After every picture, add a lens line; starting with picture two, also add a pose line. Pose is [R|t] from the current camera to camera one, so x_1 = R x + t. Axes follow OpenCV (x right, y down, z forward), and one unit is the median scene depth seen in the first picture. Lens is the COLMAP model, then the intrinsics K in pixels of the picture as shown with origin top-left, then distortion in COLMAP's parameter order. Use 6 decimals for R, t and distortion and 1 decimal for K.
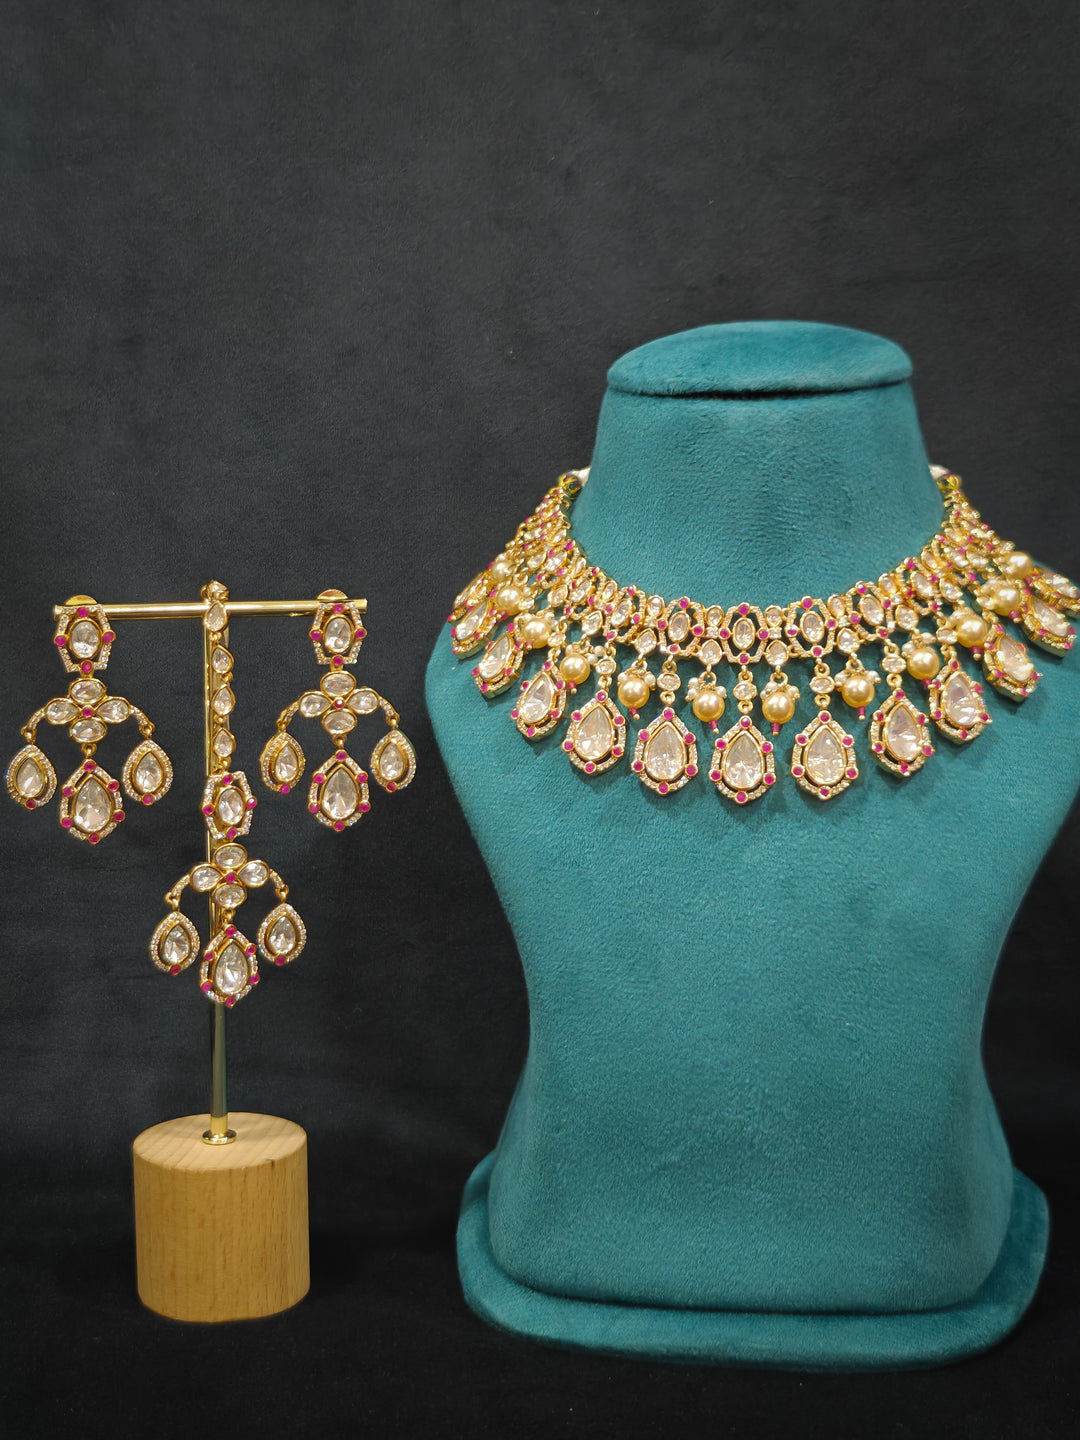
lens RADIAL K [[1694.8, 0, 540.0], [0, 1694.8, 720.0], [0, 0, 1]] dist [0.190759, -0.812833]
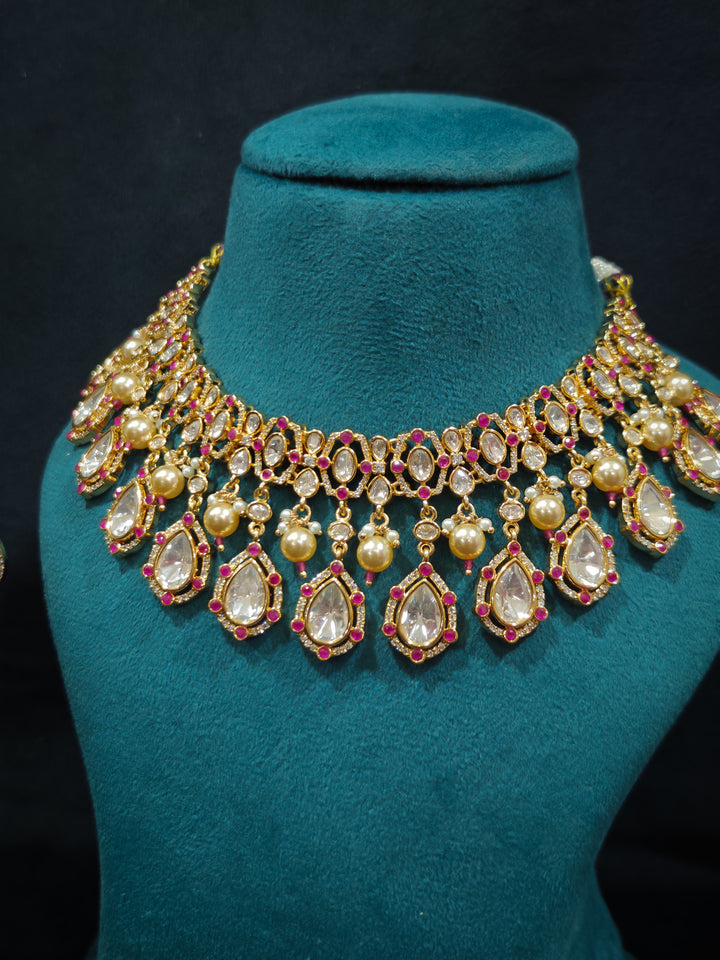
lens RADIAL K [[1129.8, 0, 360.0], [0, 1129.8, 480.0], [0, 0, 1]] dist [0.190759, -0.812833]
pose [[0.996230, 0.070099, -0.051107, 0.156616], [-0.063279, 0.990182, 0.124639, -0.115002], [0.059343, -0.120936, 0.990885, 0.416850]]
